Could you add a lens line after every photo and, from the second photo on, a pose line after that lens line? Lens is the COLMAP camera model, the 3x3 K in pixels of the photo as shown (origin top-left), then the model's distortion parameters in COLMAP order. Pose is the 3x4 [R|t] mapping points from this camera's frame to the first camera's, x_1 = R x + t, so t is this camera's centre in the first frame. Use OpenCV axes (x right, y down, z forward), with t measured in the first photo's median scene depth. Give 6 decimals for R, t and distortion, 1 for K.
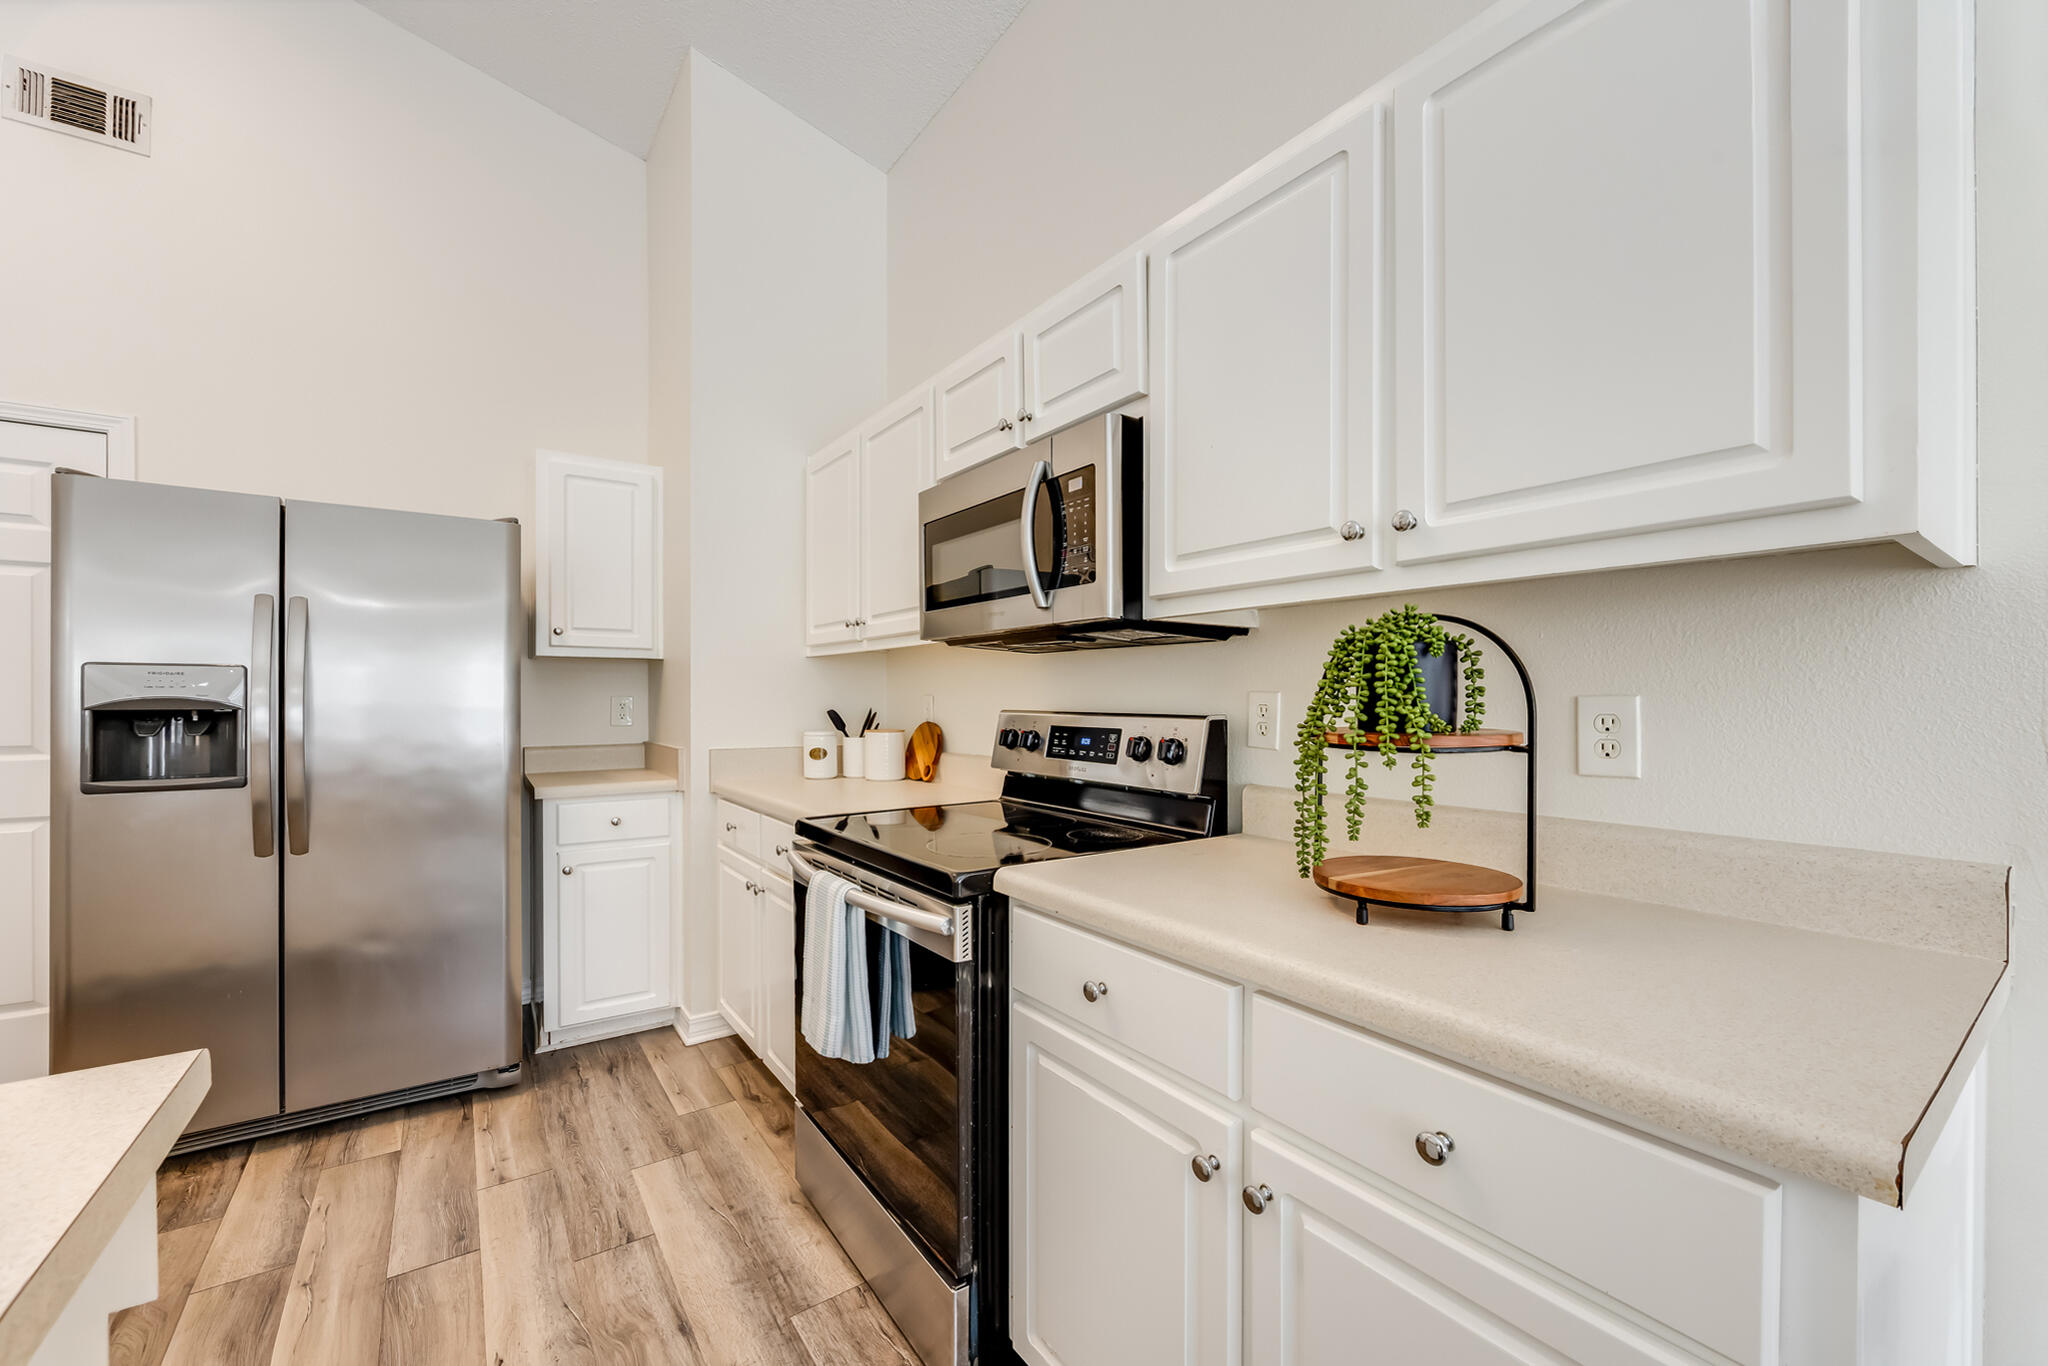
lens RADIAL K [[795.5, 0, 1025.0], [0, 795.5, 691.3], [0, 0, 1]] dist [-0.005048, 0.000545]
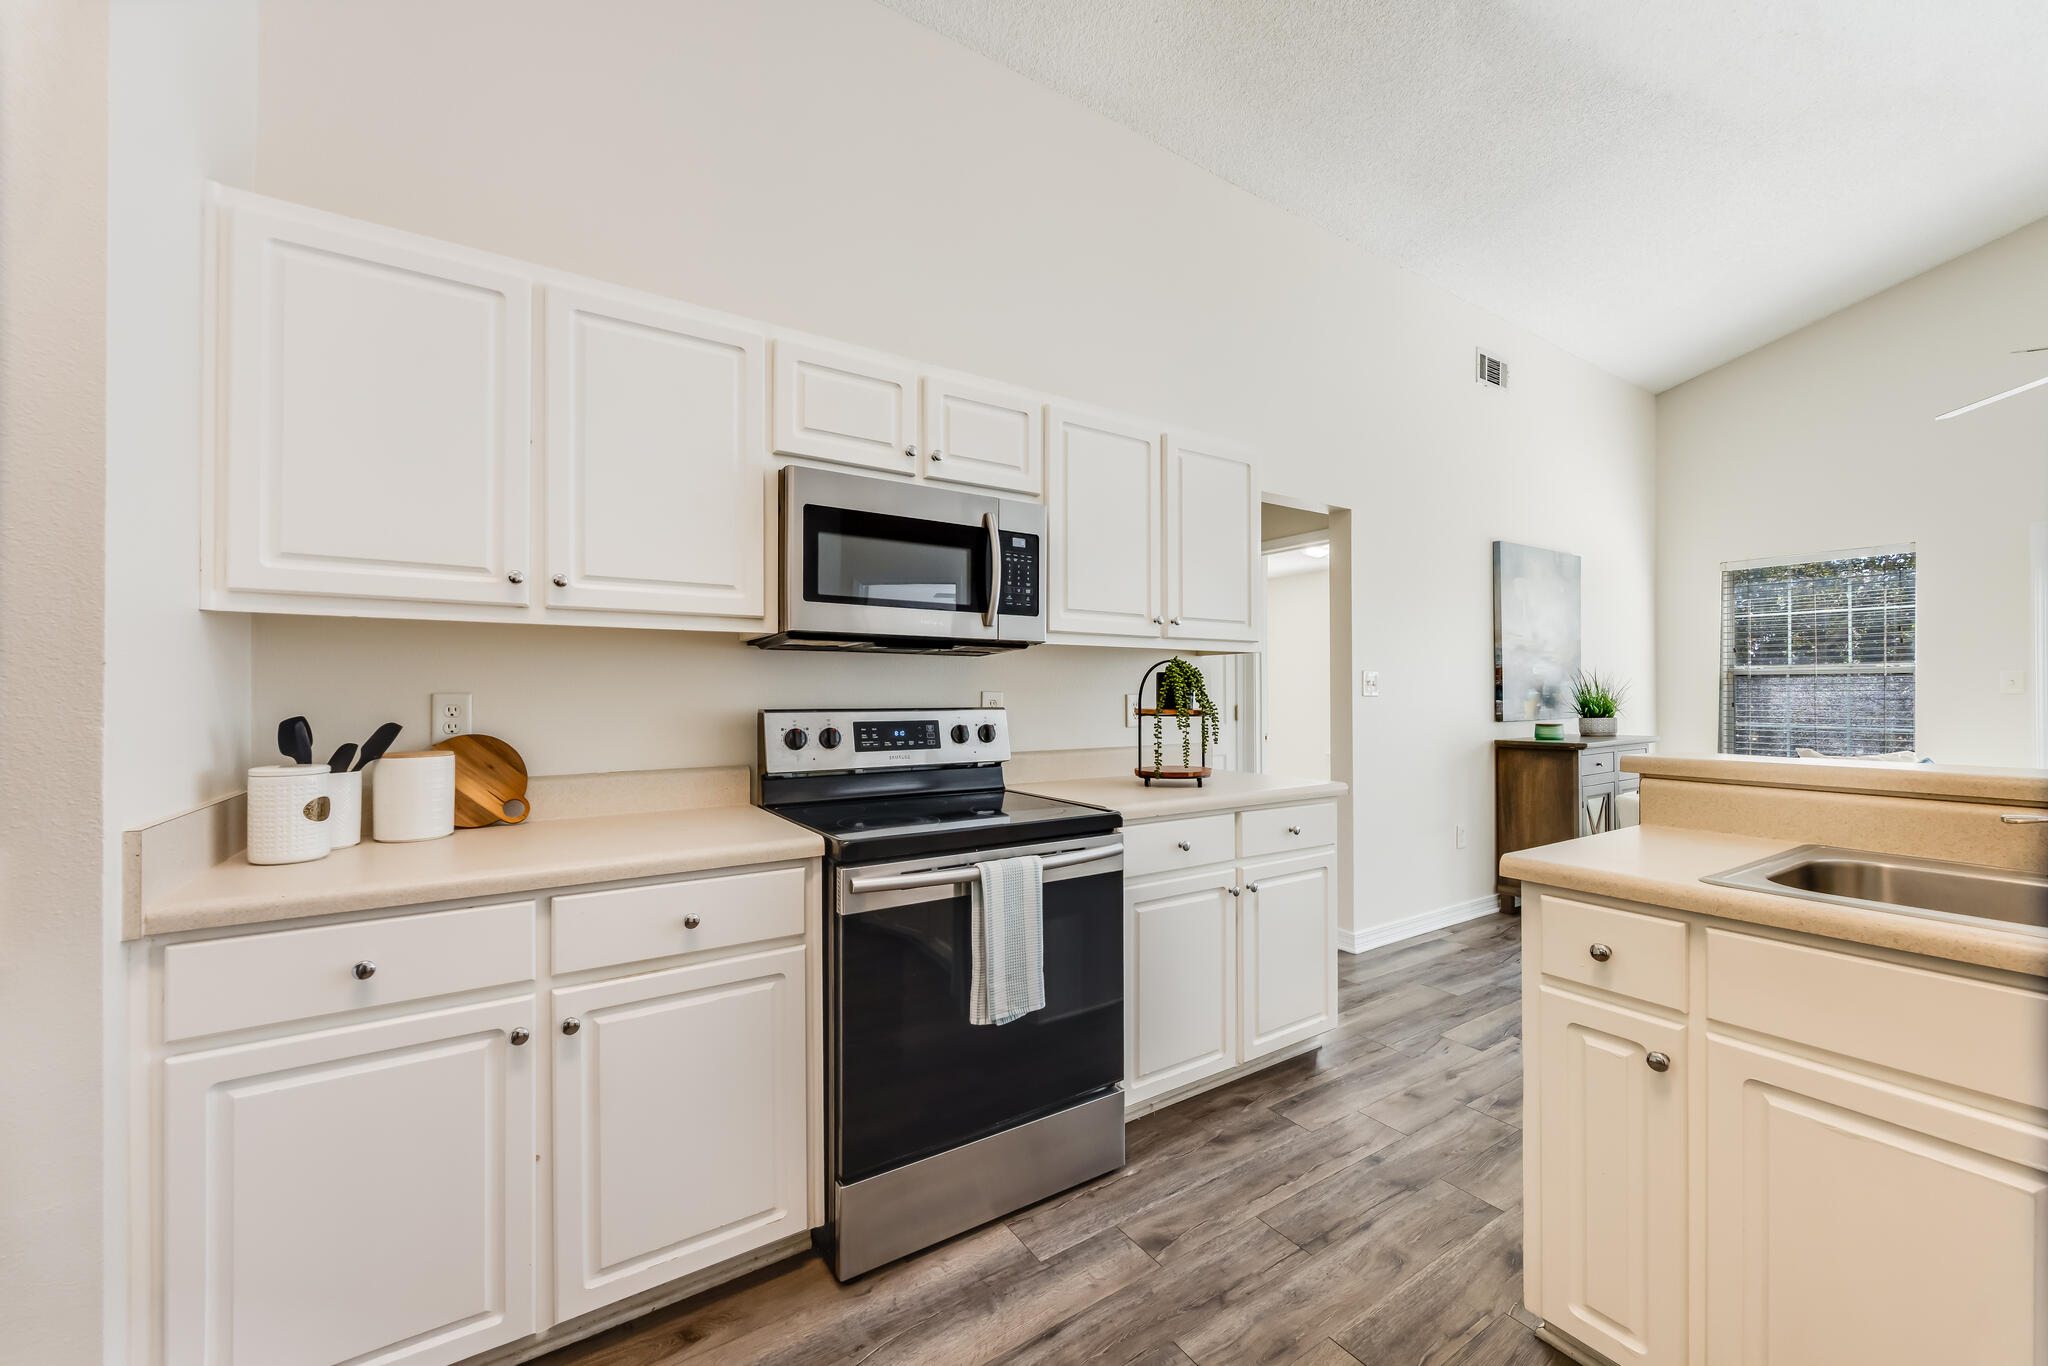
lens RADIAL K [[802.6, 0, 1031.4], [0, 802.6, 683.7], [0, 0, 1]] dist [-0.003467, 0.000172]
pose [[0.033554, 0.012308, 0.999361, -1.061132], [-0.004241, 0.999917, -0.012173, 0.003409], [-0.999428, -0.003829, 0.033603, 0.736124]]
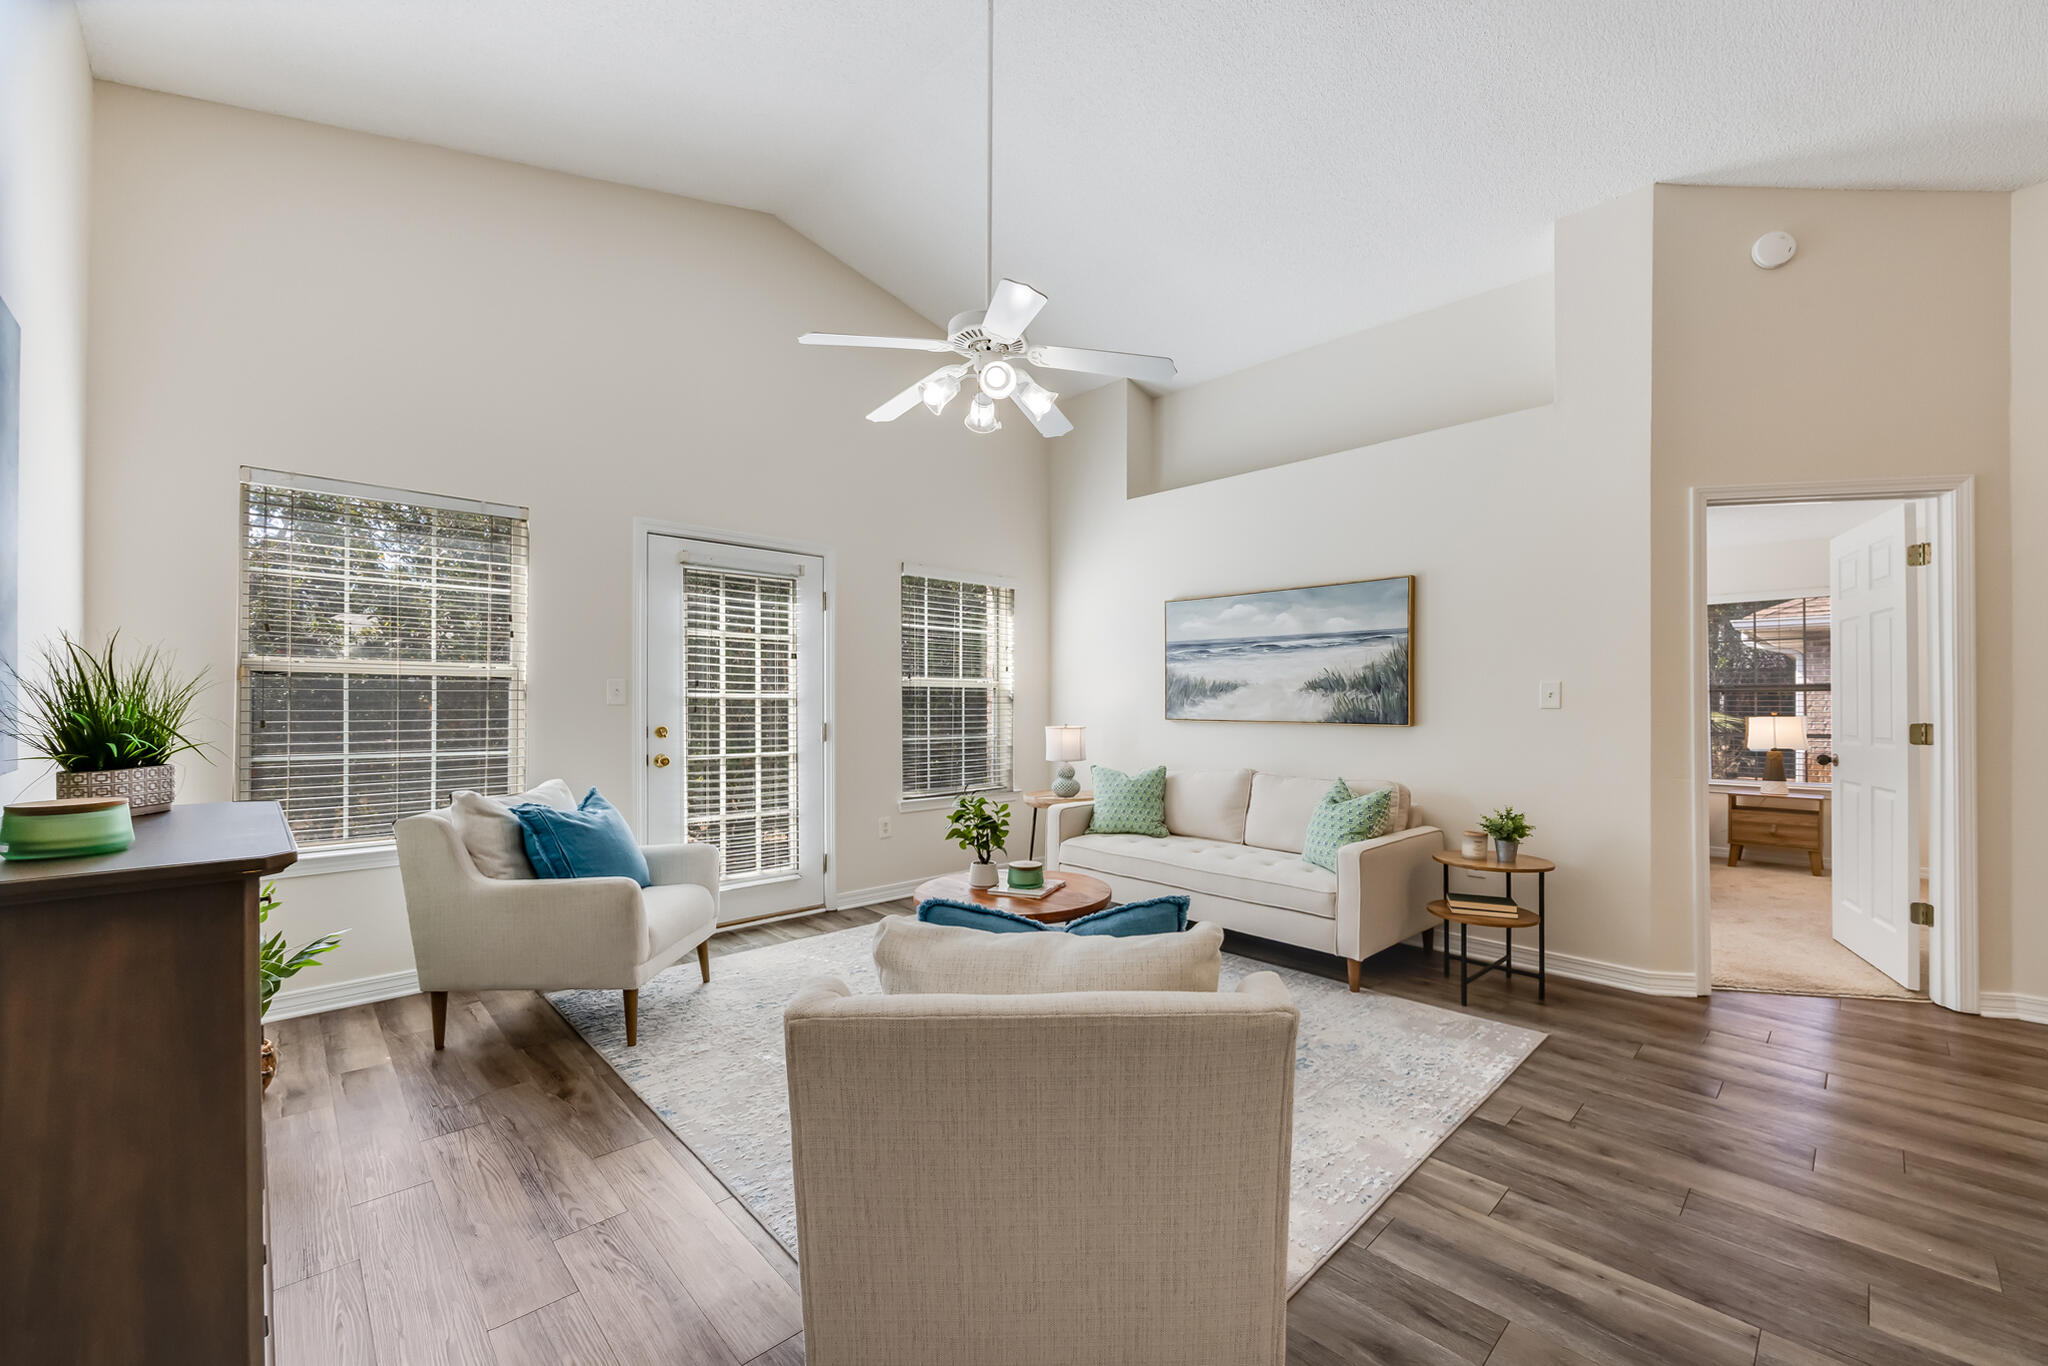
lens RADIAL K [[802.6, 0, 1037.8], [0, 802.6, 704.6], [0, 0, 1]] dist [-0.003467, 0.000172]
pose [[-0.988711, -0.002483, -0.149817, 0.517659], [-0.002023, 0.999993, -0.003224, -0.001625], [0.149824, -0.002884, -0.988708, 0.167147]]
